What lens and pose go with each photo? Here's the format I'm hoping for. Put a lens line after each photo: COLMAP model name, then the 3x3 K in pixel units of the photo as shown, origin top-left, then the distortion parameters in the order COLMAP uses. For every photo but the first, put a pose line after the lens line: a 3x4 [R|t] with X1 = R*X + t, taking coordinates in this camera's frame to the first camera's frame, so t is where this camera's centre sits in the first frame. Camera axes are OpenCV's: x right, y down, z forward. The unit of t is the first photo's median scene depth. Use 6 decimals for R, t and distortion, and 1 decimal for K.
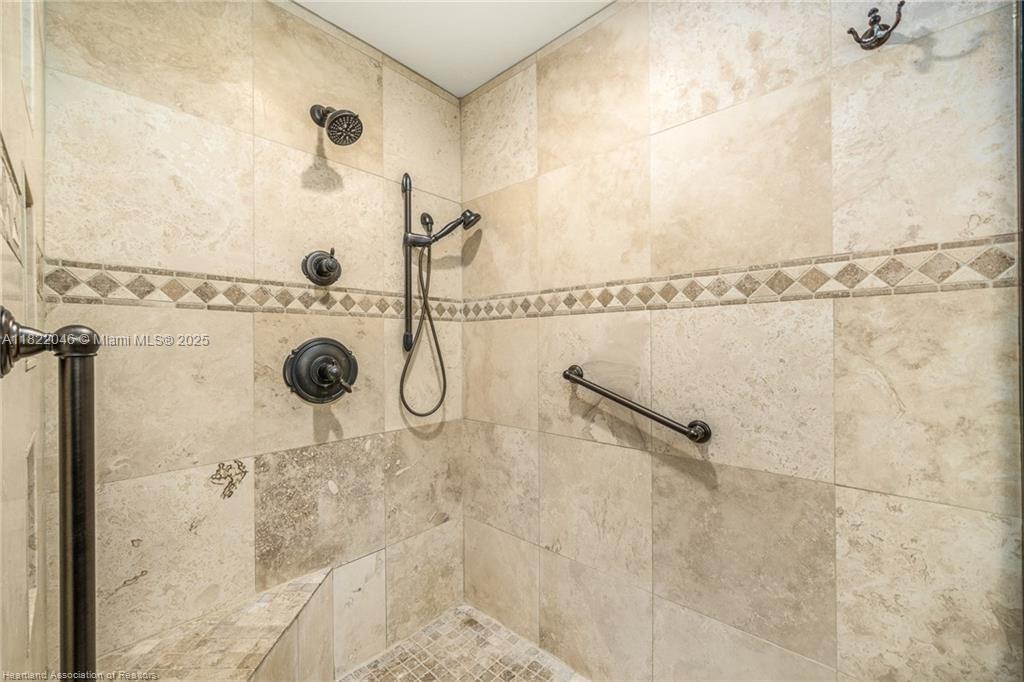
lens RADIAL K [[408.3, 0, 506.3], [0, 408.3, 344.1], [0, 0, 1]] dist [-0.001607, -0.000013]
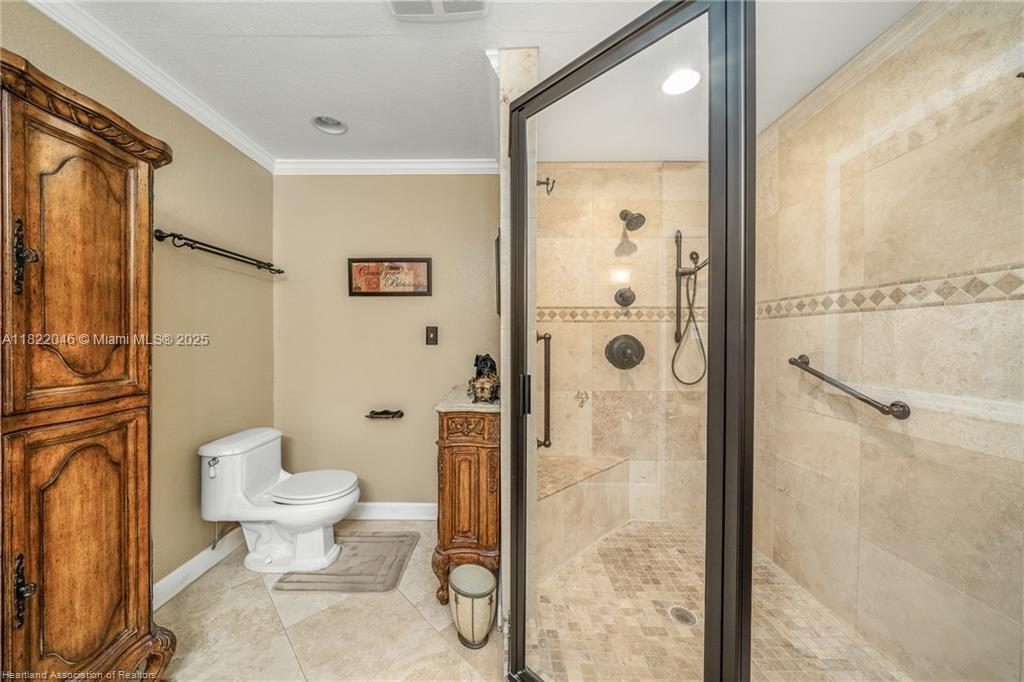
lens RADIAL K [[354.2, 0, 500.8], [0, 354.2, 344.0], [0, 0, 1]] dist [-0.010511, -0.000004]
pose [[0.667999, 0.016870, -0.743971, 0.405709], [-0.003210, 0.999799, 0.019789, -0.002265], [0.744155, -0.010831, 0.667919, -0.544731]]
